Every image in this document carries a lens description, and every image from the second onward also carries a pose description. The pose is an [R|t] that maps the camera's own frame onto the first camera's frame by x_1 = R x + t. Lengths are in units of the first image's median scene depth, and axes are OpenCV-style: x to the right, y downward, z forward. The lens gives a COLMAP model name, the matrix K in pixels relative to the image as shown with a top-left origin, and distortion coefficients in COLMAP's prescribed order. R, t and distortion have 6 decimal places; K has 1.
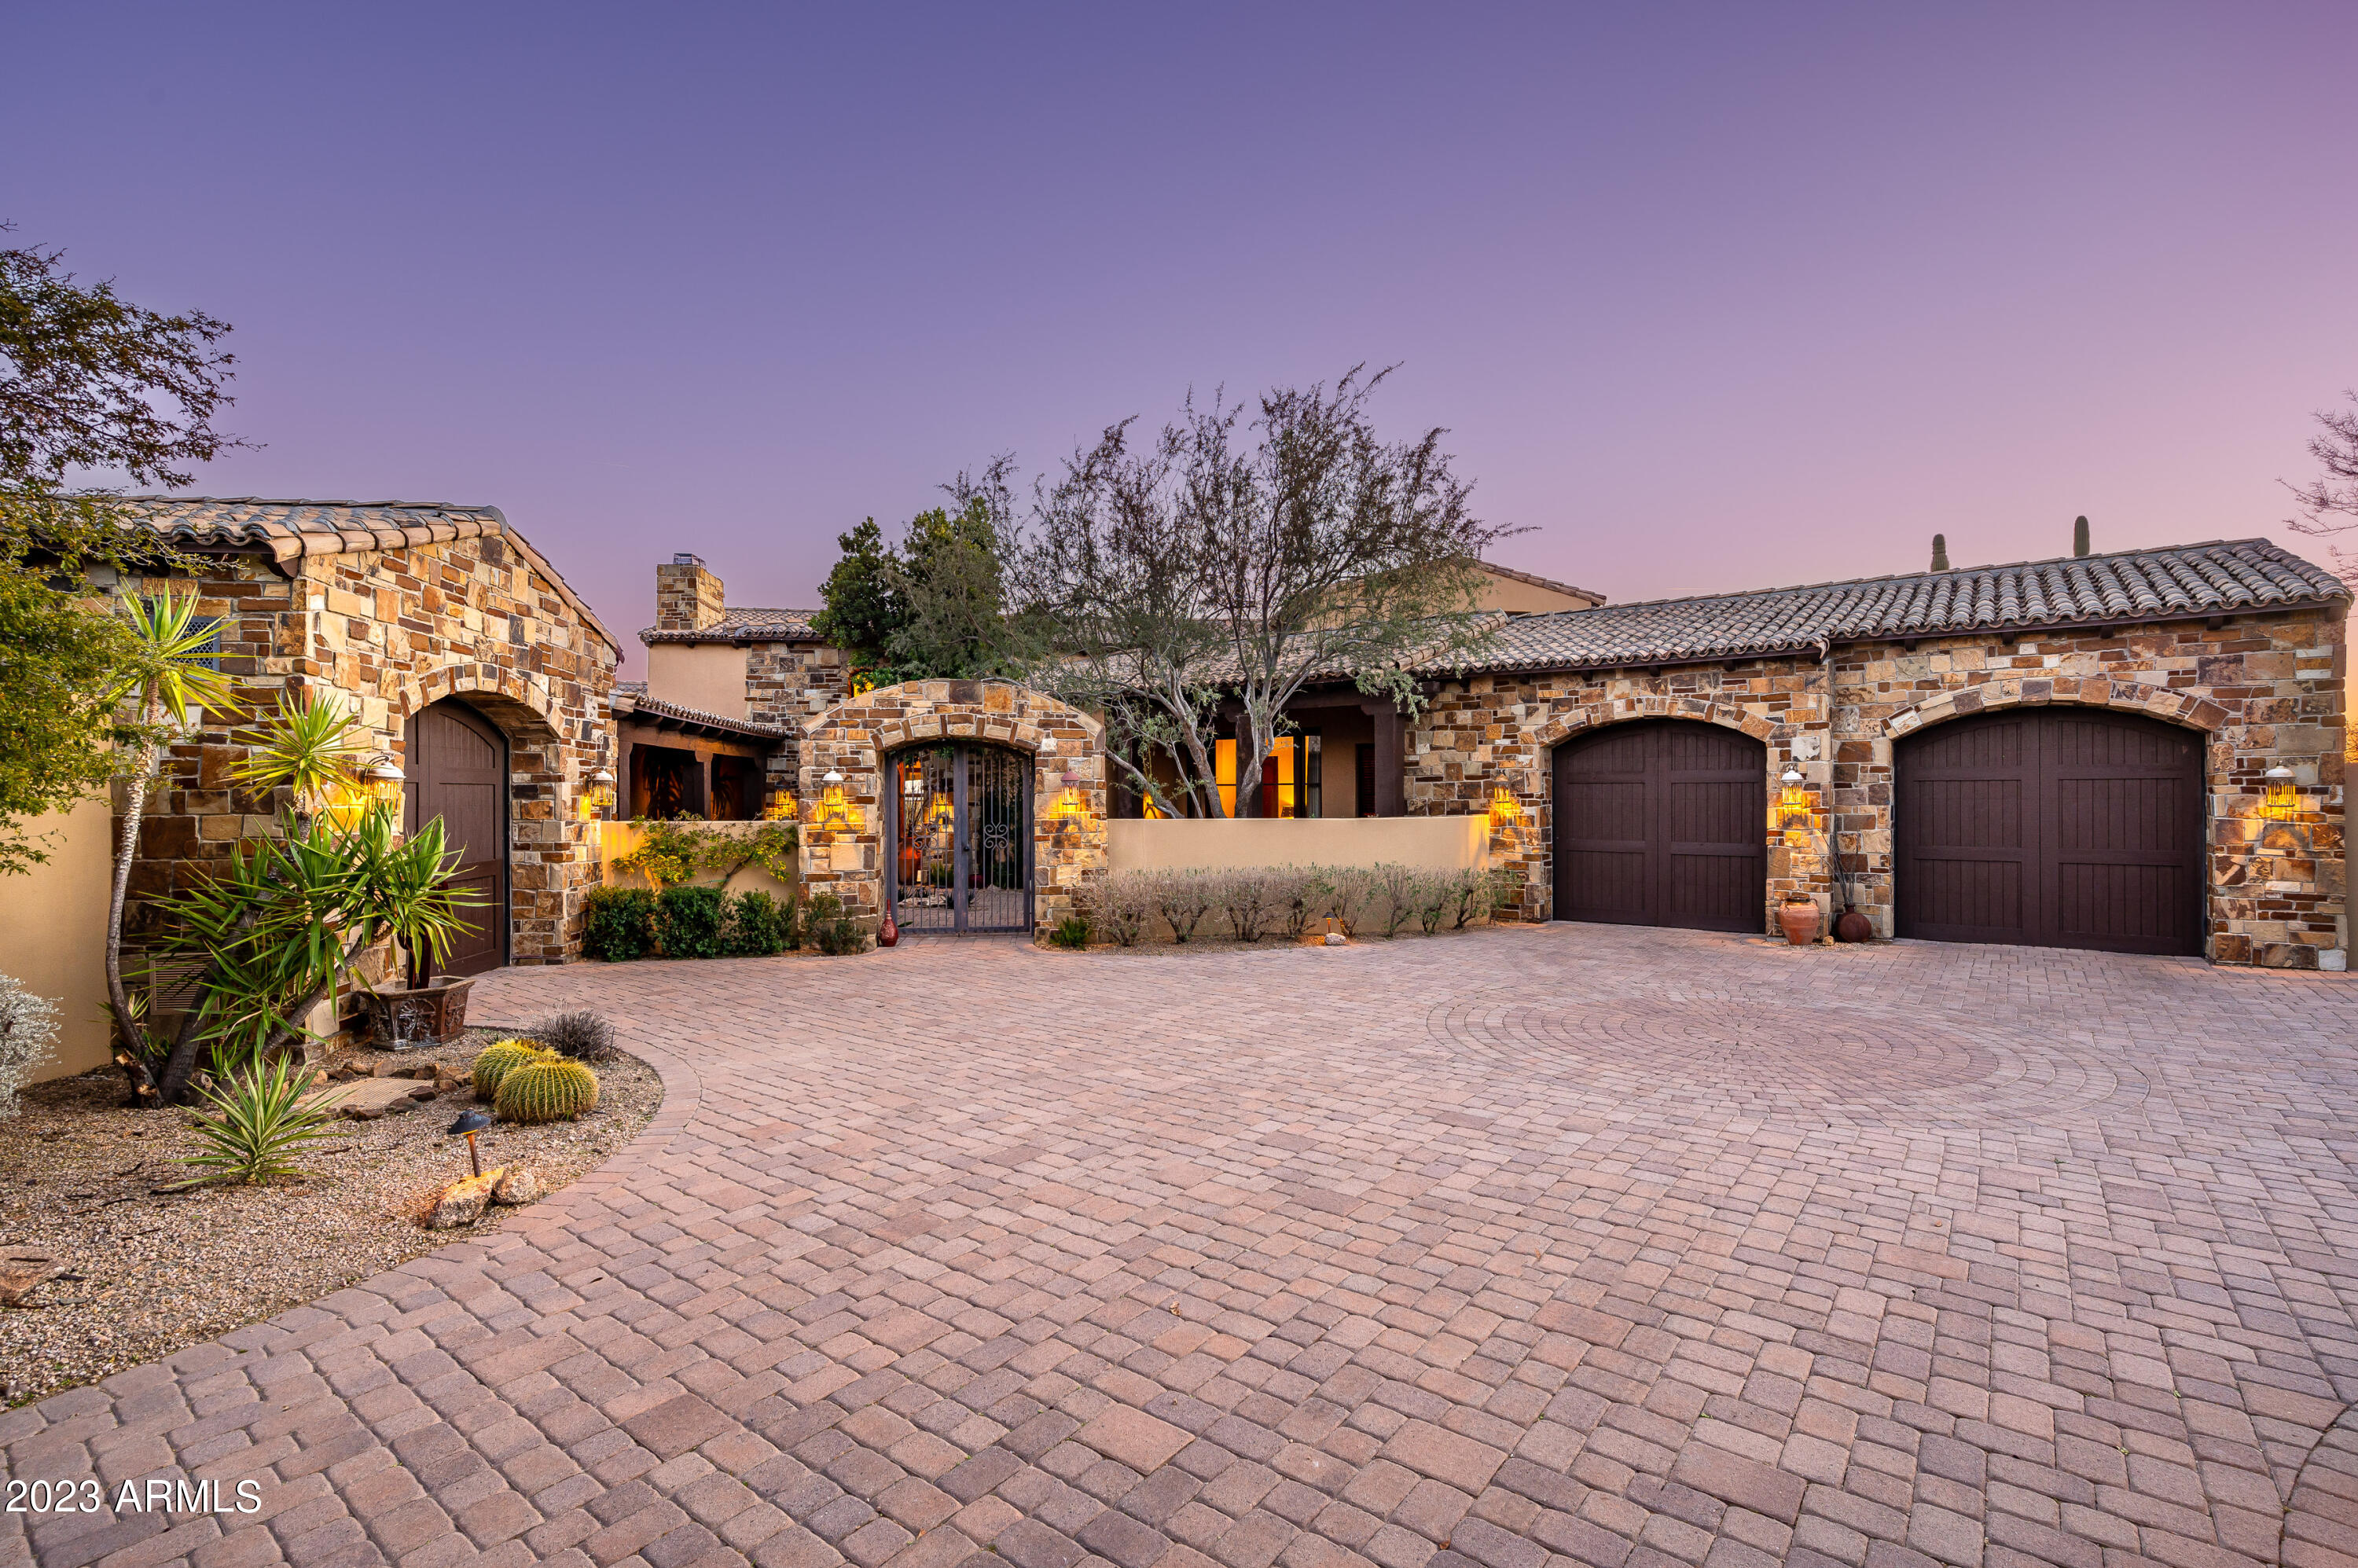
lens RADIAL K [[1046.4, 0, 1193.1], [0, 1046.4, 793.0], [0, 0, 1]] dist [-0.000238, 0.000209]
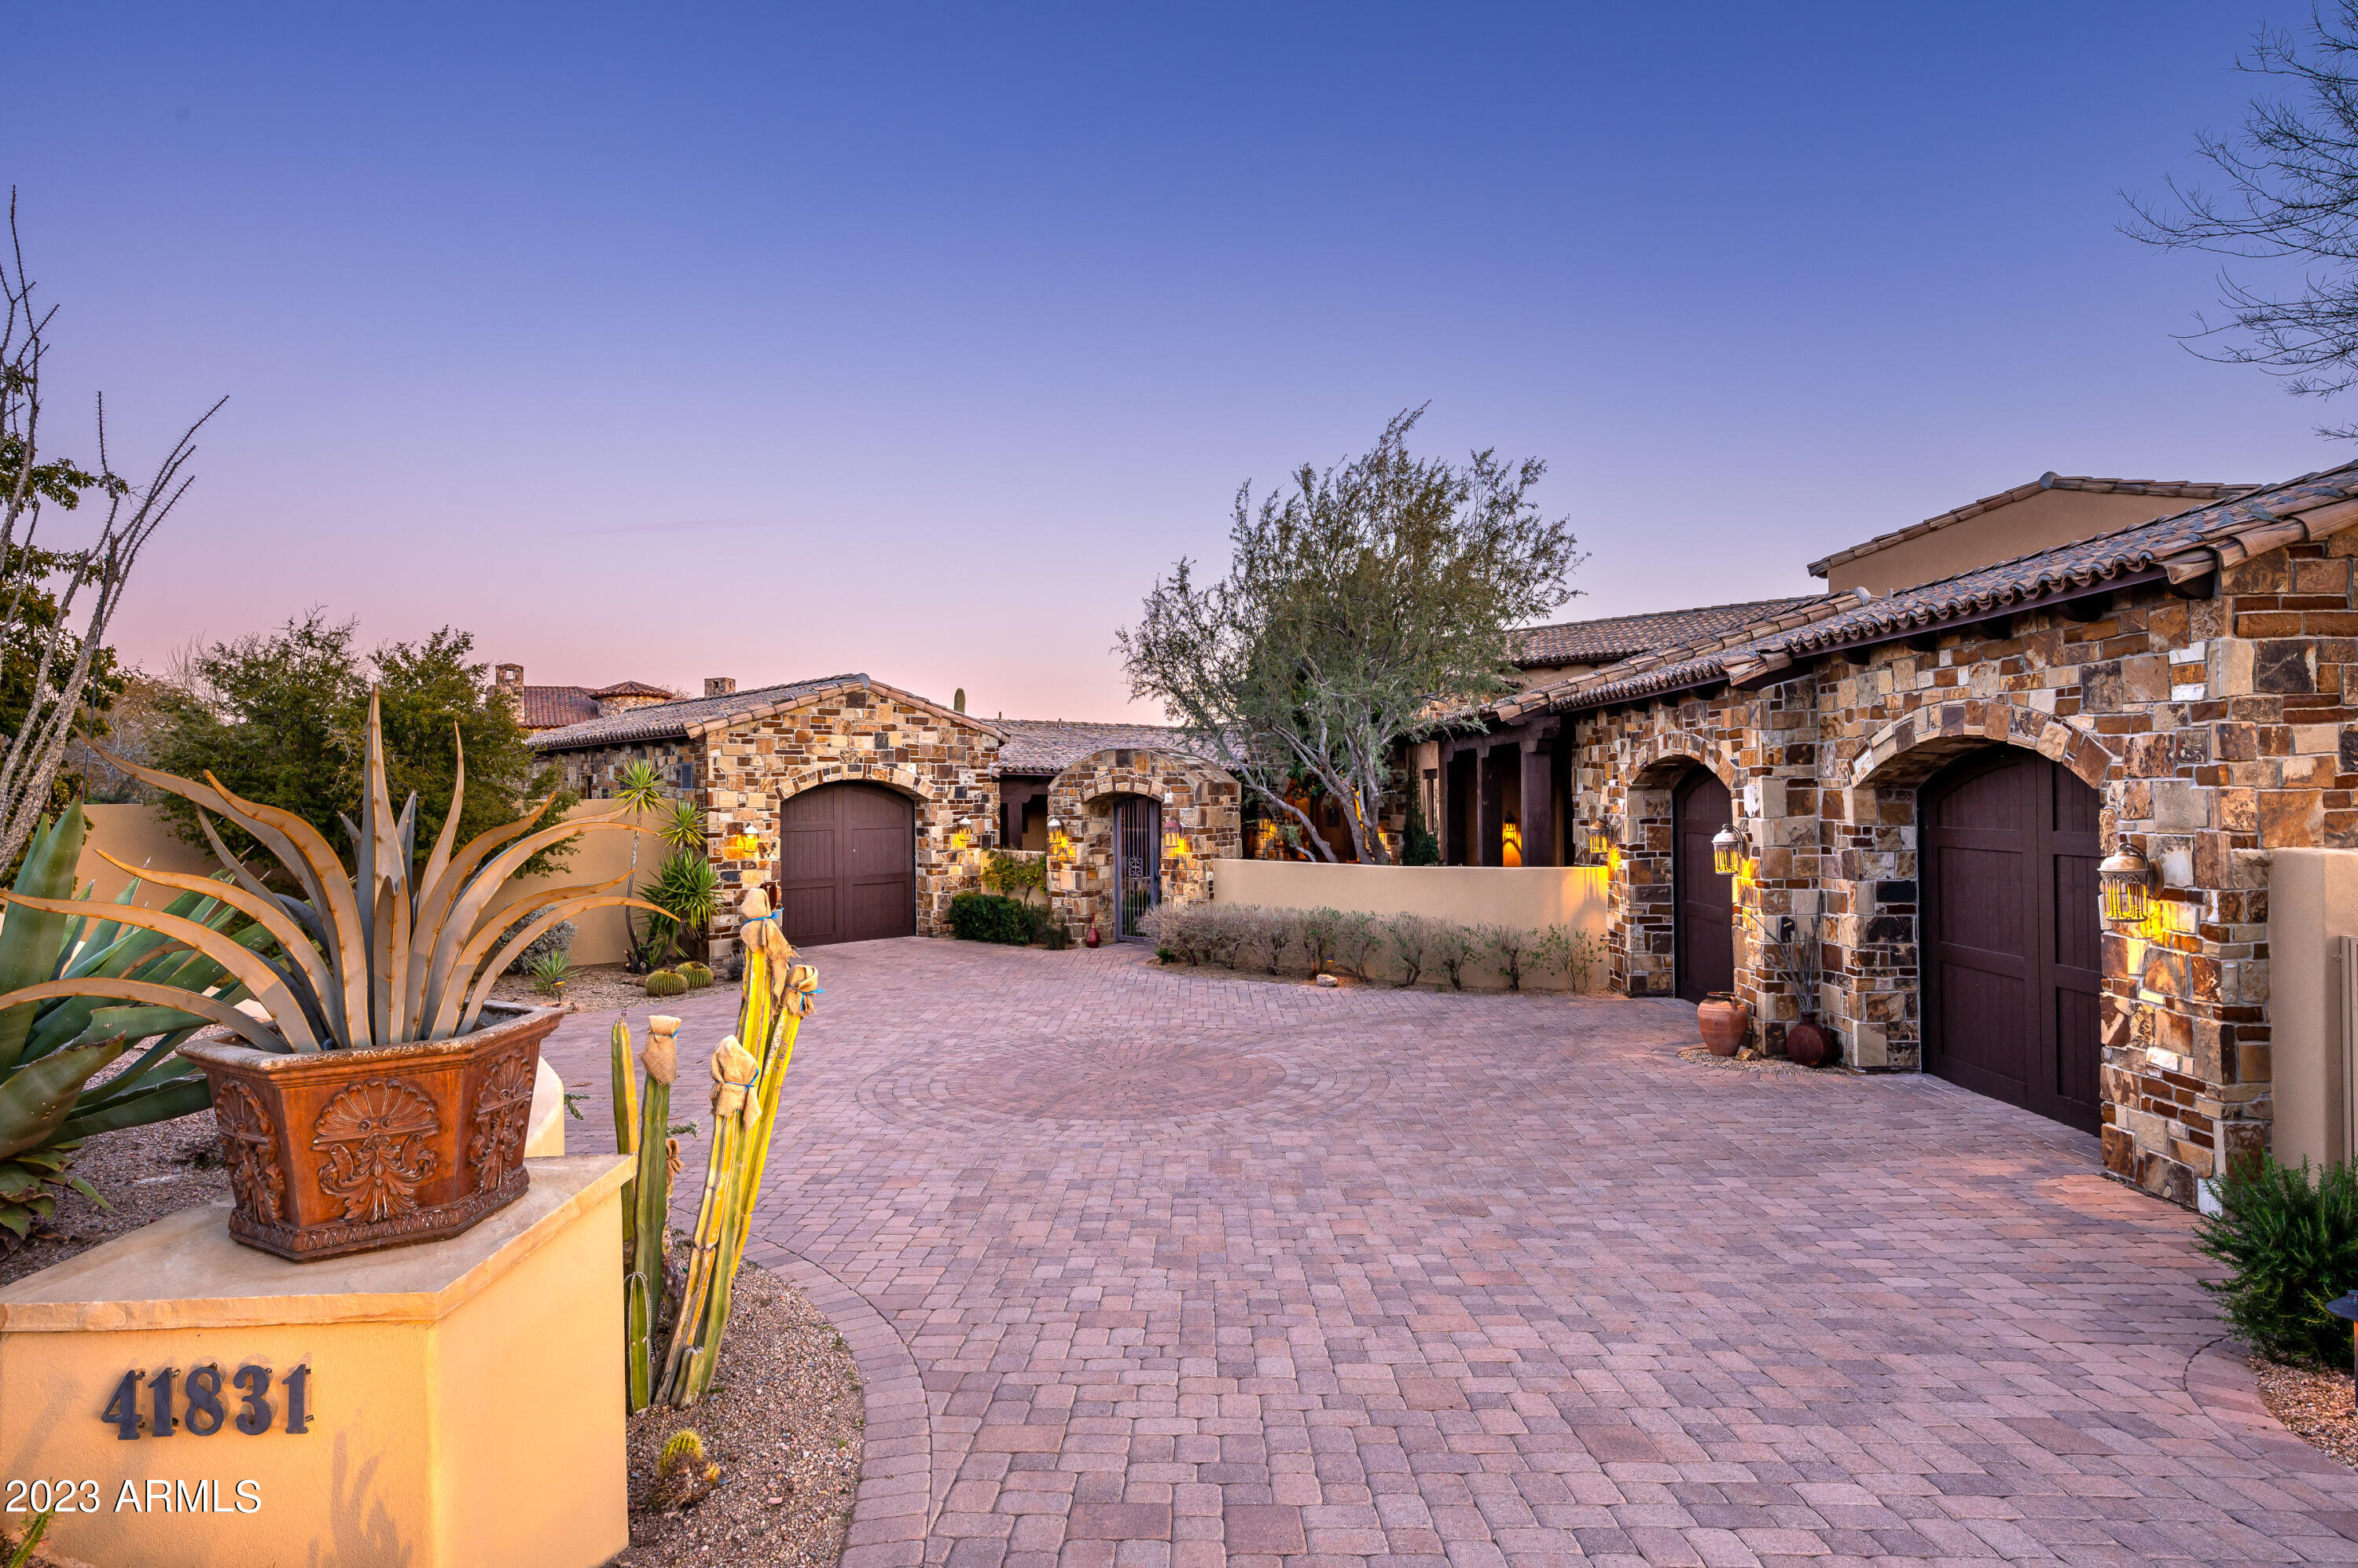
lens RADIAL K [[1233.4, 0, 1196.4], [0, 1233.4, 790.3], [0, 0, 1]] dist [0.002088, -0.000090]
pose [[0.613087, -0.007396, -0.789981, 1.092061], [0.010759, 0.999942, -0.001012, -0.056241], [0.789942, -0.007879, 0.613131, 0.136152]]
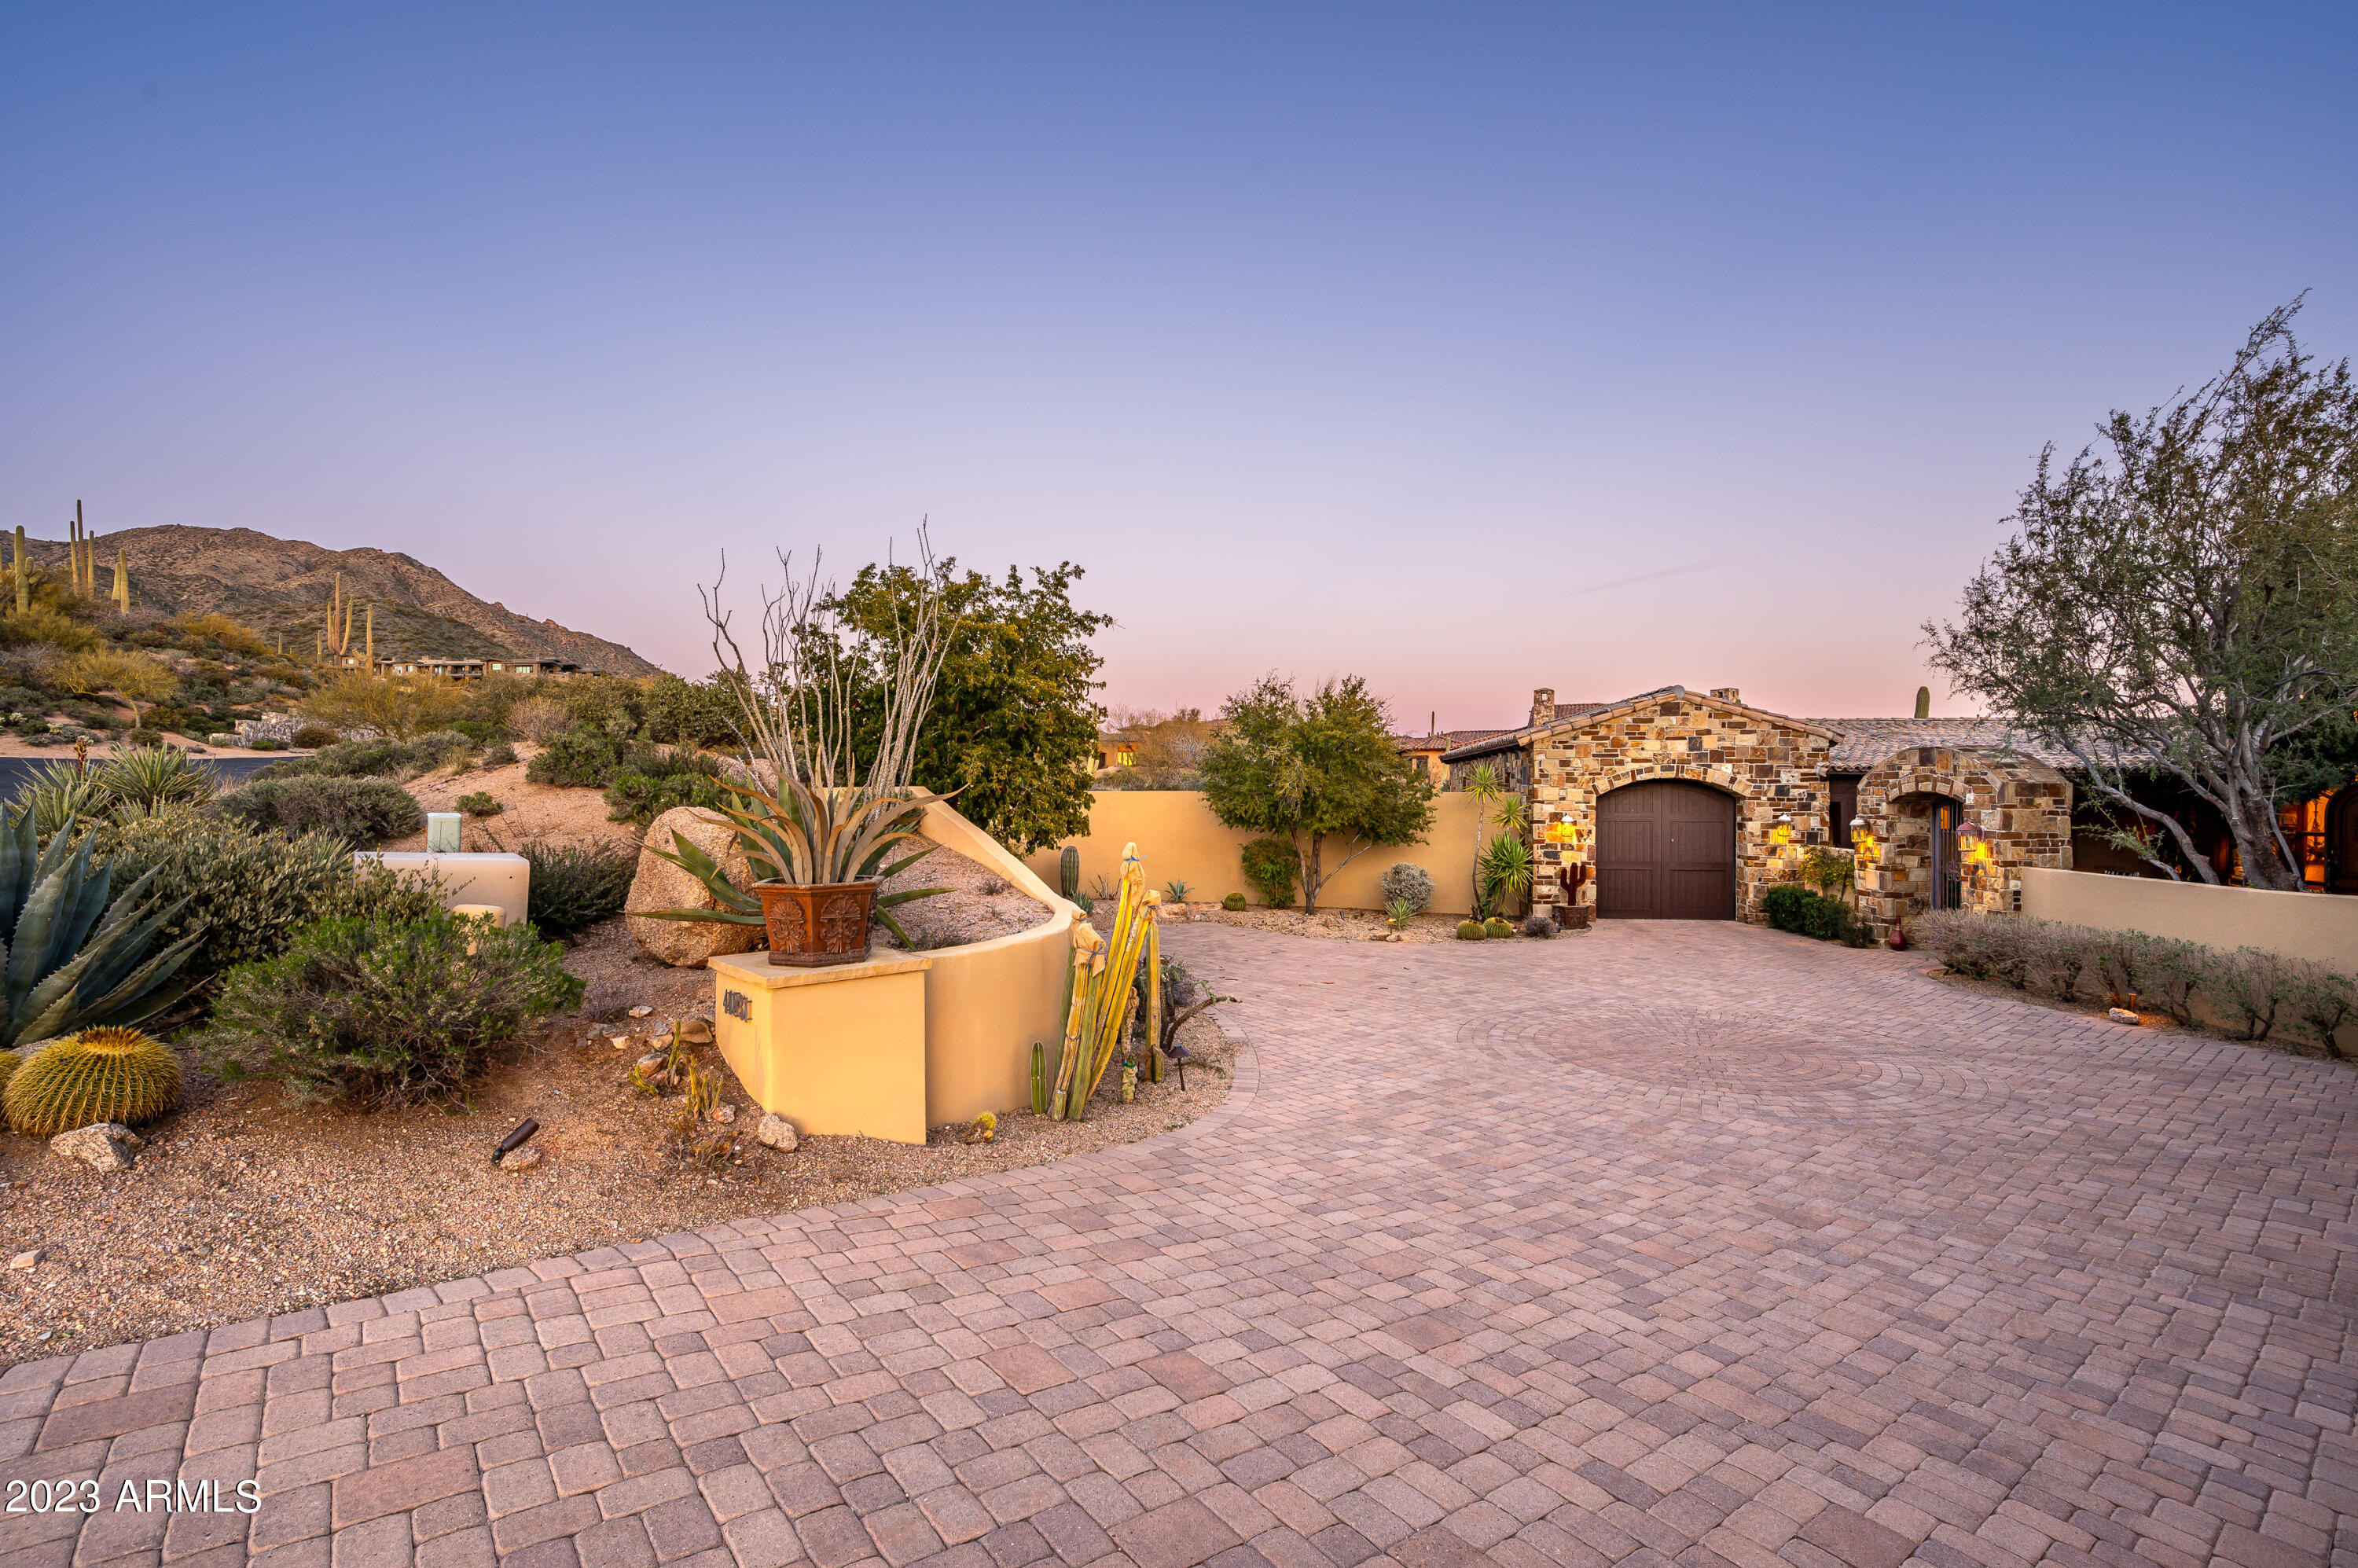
lens RADIAL K [[1046.4, 0, 1191.7], [0, 1046.4, 797.1], [0, 0, 1]] dist [-0.000238, 0.000209]
pose [[-0.214341, 0.004671, -0.976748, 1.244342], [-0.002879, 0.999981, 0.005413, -0.054640], [0.976755, 0.003972, -0.214323, 0.426250]]
